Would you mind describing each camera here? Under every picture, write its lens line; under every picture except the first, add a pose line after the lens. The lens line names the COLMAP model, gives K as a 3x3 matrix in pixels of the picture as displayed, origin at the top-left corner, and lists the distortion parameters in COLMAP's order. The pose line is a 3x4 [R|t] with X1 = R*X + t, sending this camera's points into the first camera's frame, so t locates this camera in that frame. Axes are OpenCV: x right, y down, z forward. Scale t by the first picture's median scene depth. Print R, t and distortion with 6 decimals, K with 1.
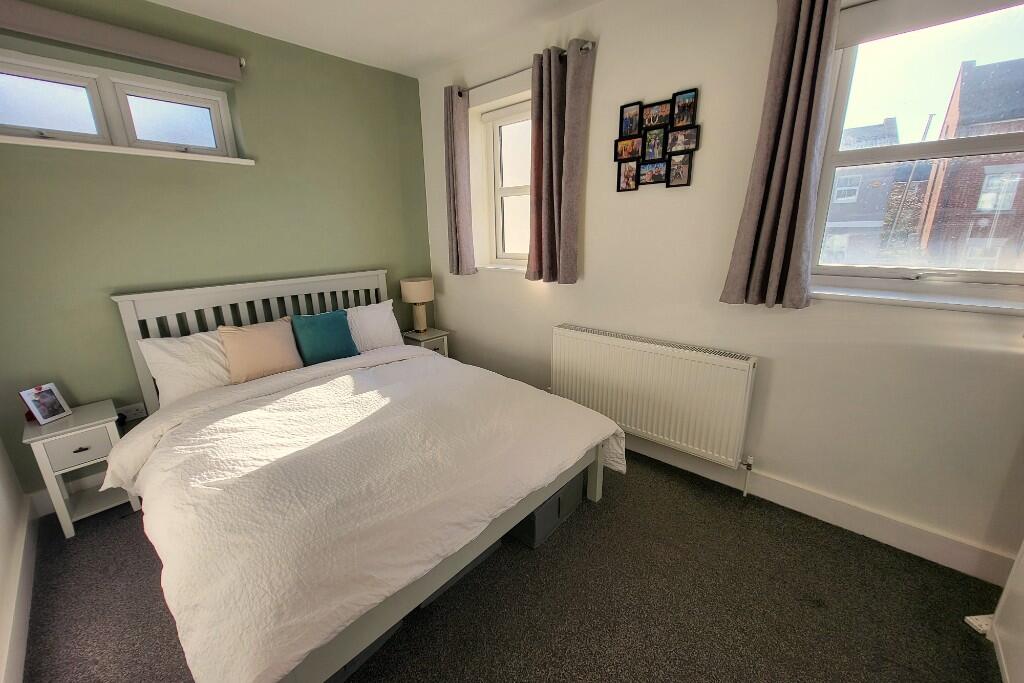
lens RADIAL K [[397.8, 0, 512.0], [0, 397.8, 335.8], [0, 0, 1]] dist [0.011218, -0.000234]
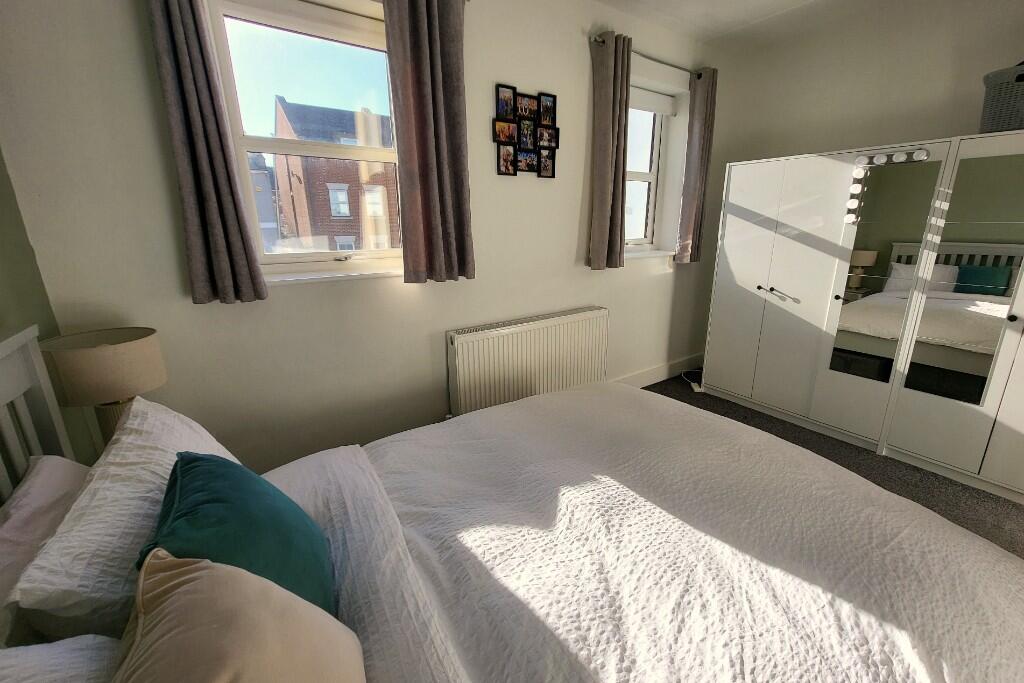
lens RADIAL K [[397.8, 0, 512.0], [0, 397.8, 335.8], [0, 0, 1]] dist [0.011218, -0.000234]
pose [[0.240922, -0.265638, 0.933484, -0.796562], [0.249031, 0.946534, 0.205079, -0.196301], [-0.938051, 0.183058, 0.294193, 0.819604]]
